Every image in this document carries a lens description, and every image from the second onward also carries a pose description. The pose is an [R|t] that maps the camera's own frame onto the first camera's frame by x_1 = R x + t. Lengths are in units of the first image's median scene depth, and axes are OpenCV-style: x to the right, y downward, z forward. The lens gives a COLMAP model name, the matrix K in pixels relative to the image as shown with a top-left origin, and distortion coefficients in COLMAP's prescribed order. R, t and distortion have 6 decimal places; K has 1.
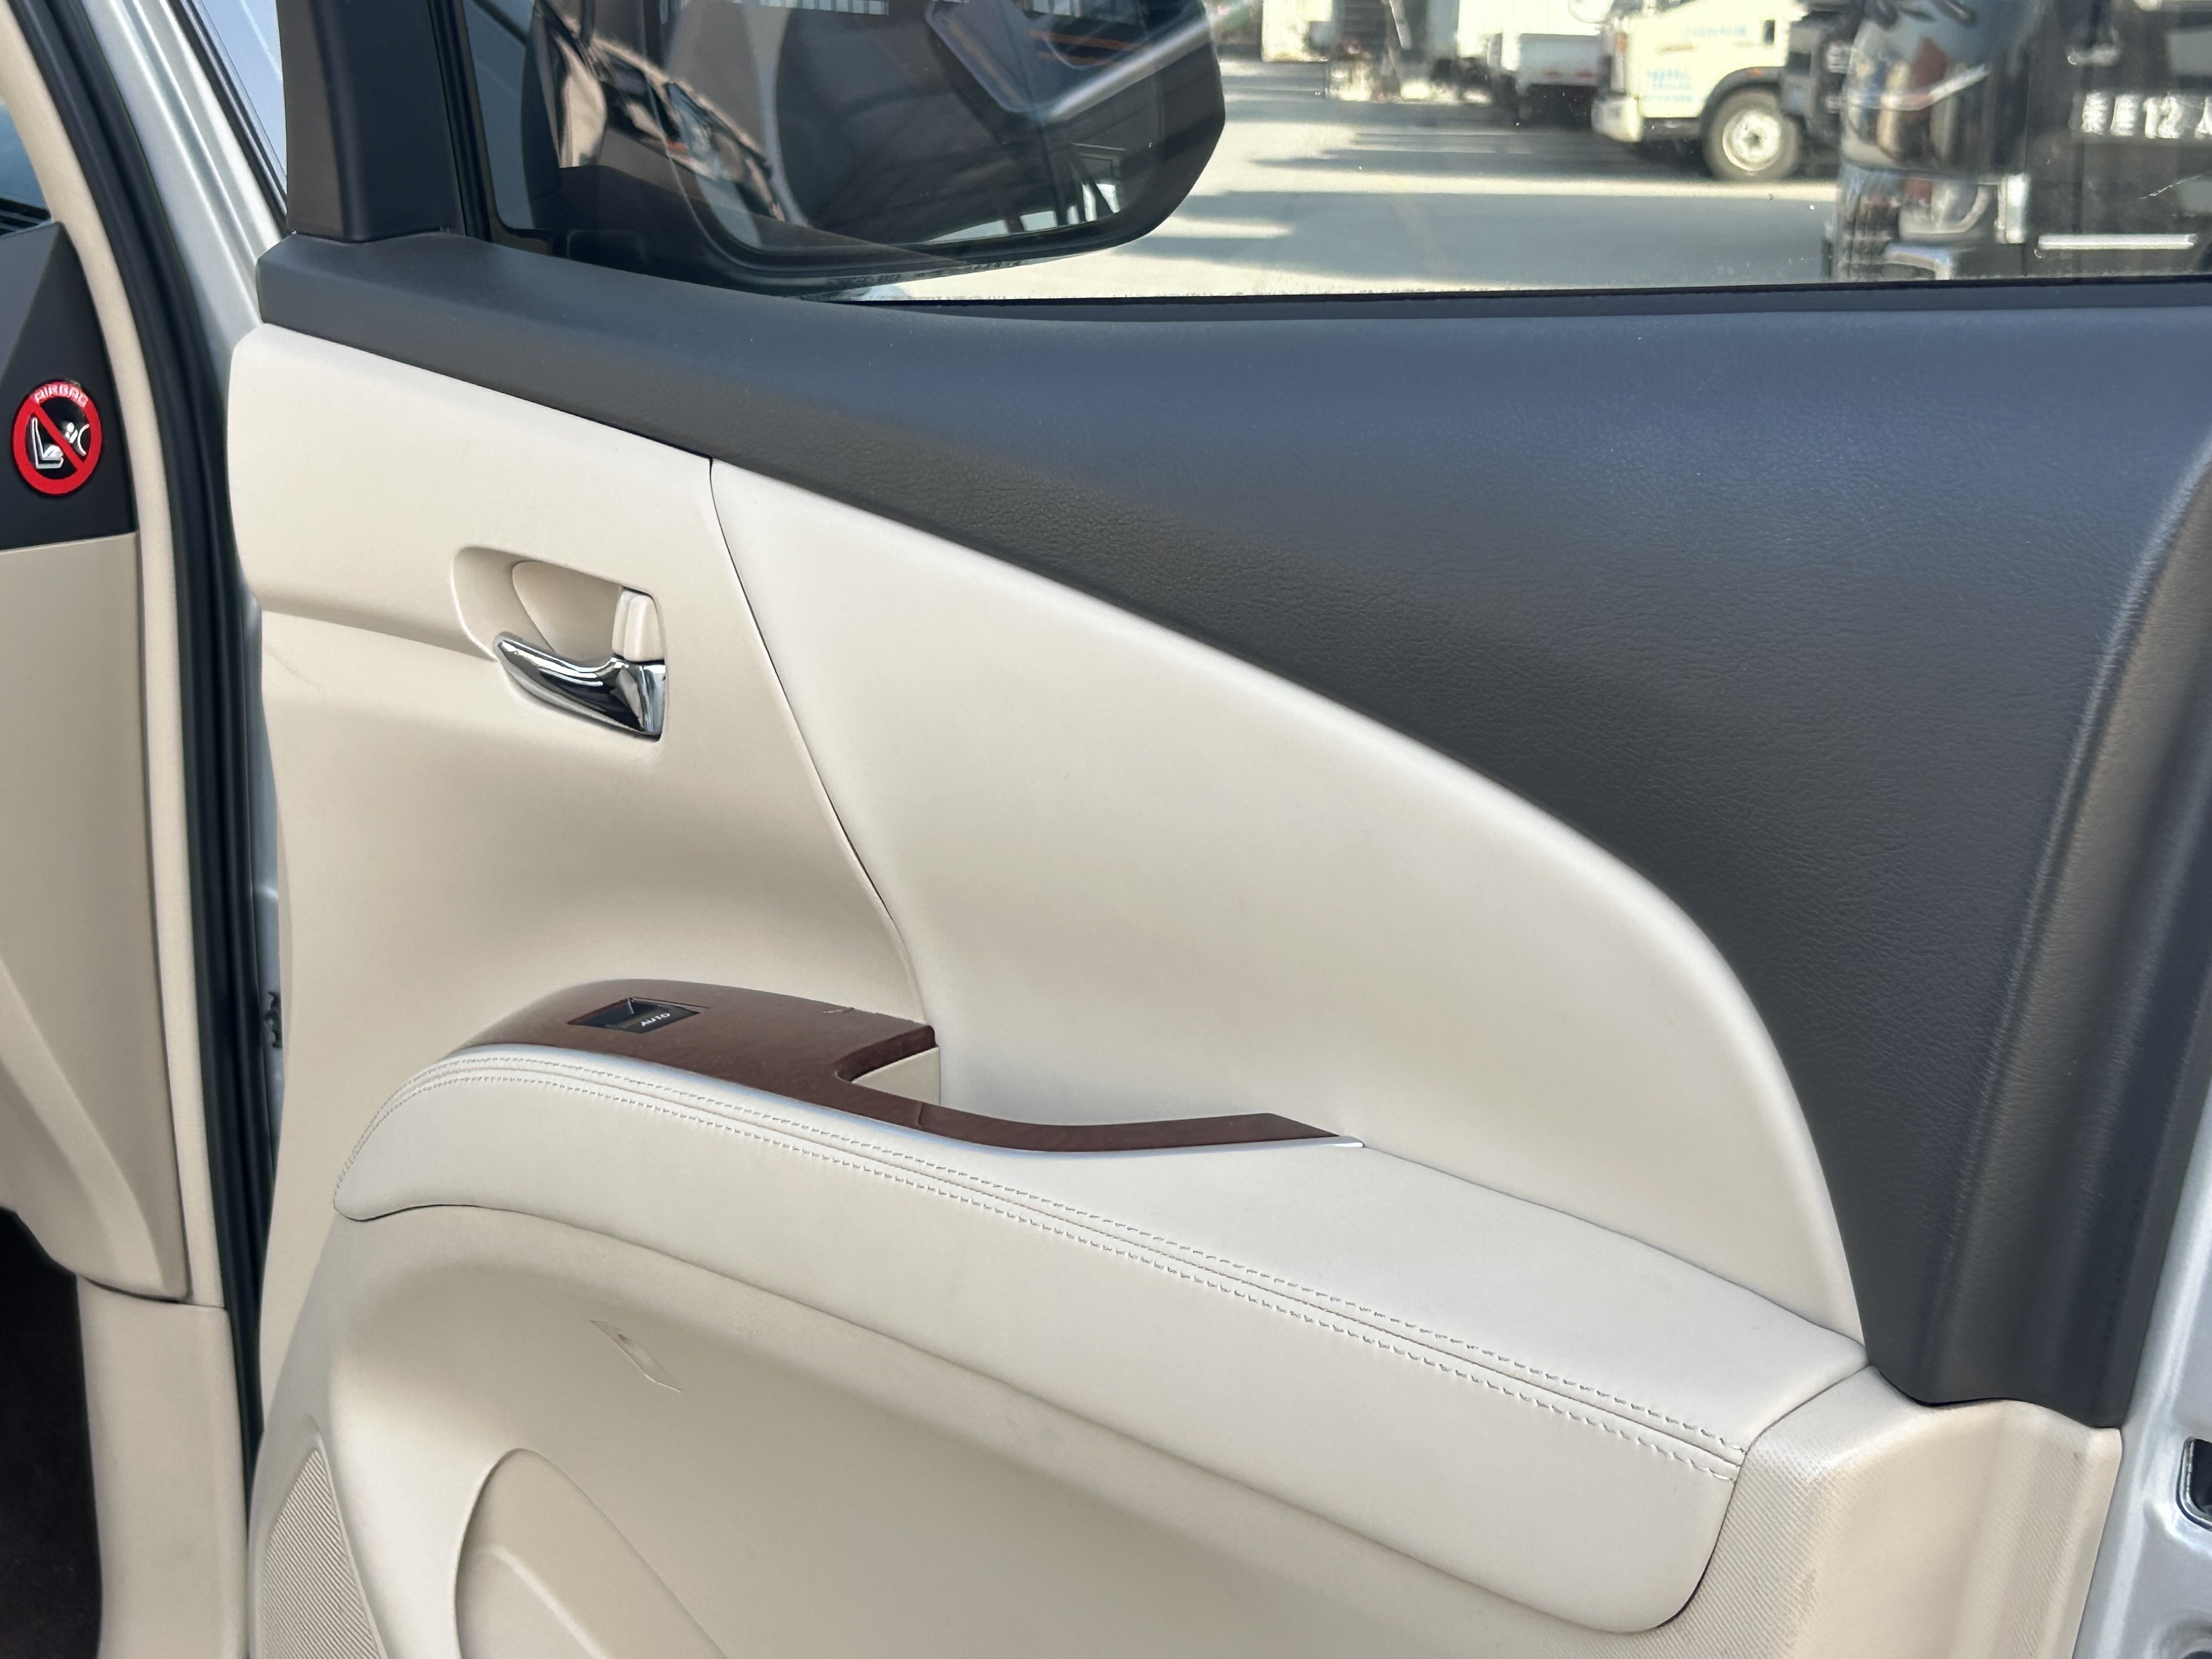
lens RADIAL K [[3486.8, 0, 1106.0], [0, 3486.8, 829.5], [0, 0, 1]] dist [0.027948, -0.074750]
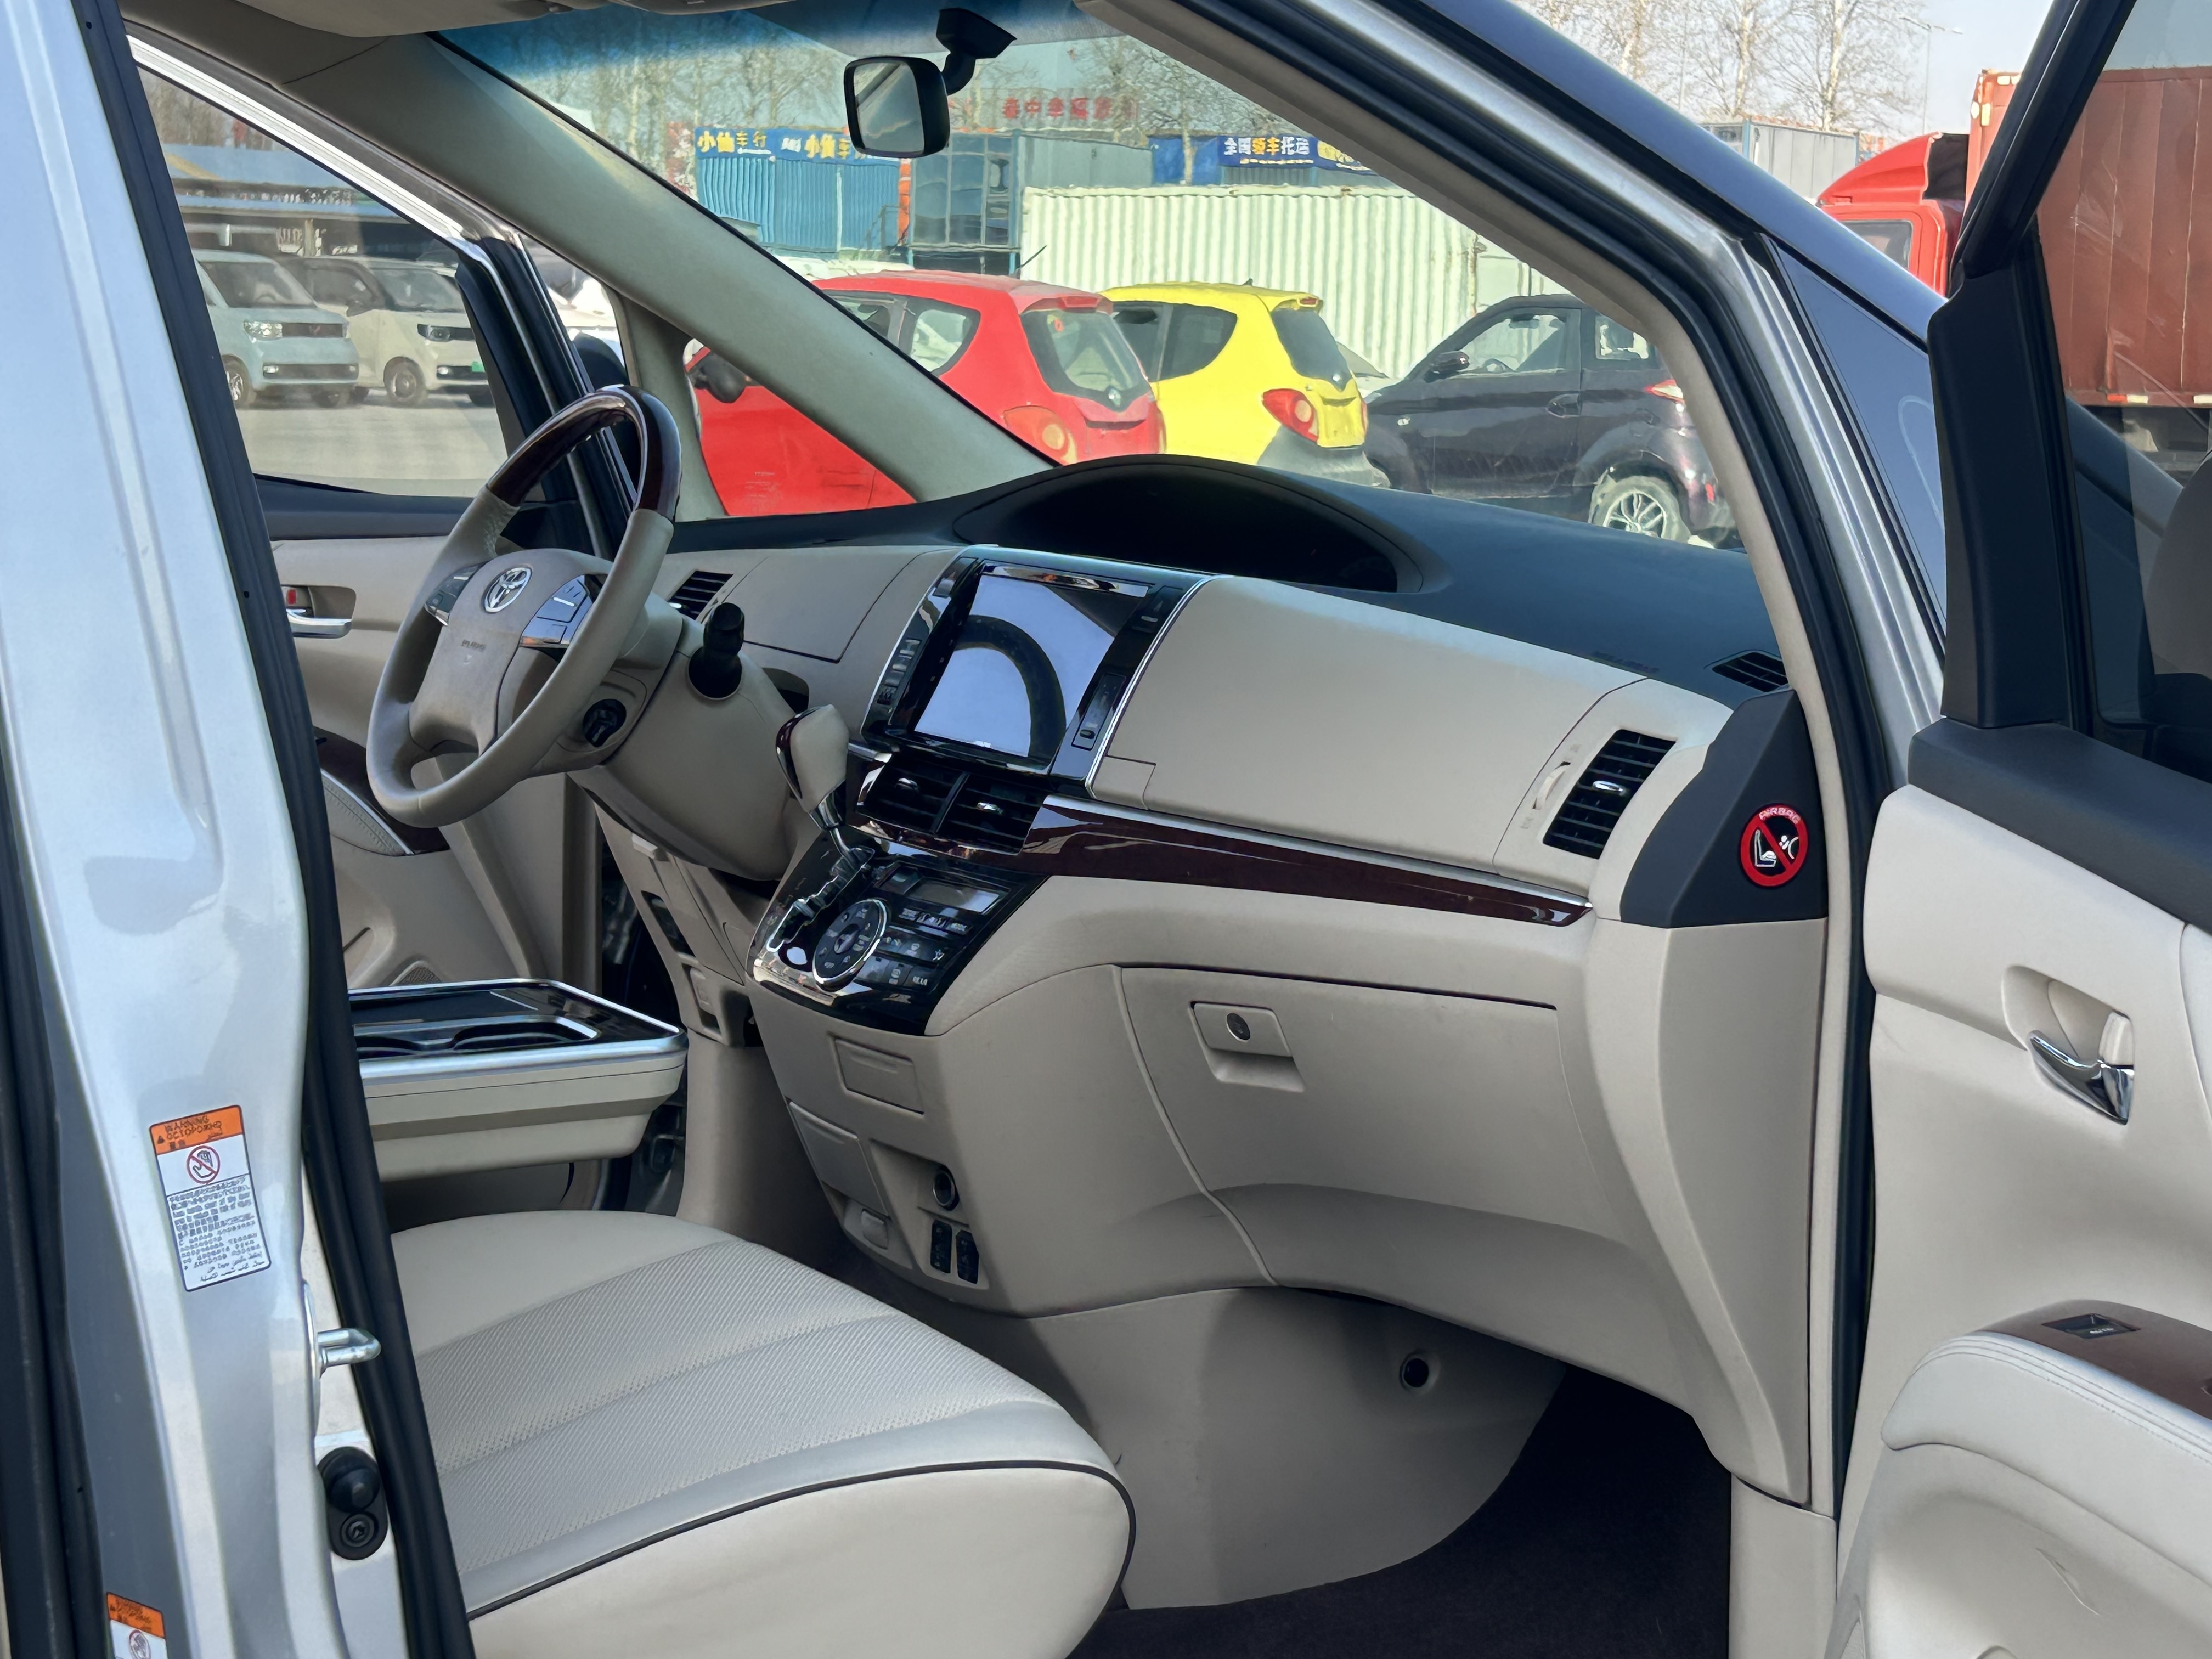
lens RADIAL K [[3486.8, 0, 1106.0], [0, 3486.8, 829.5], [0, 0, 1]] dist [0.027948, -0.074750]
pose [[0.852968, 0.087287, -0.514612, 0.193635], [-0.133326, 0.989647, -0.053126, -0.012315], [0.504647, 0.113926, 0.855776, -0.323458]]
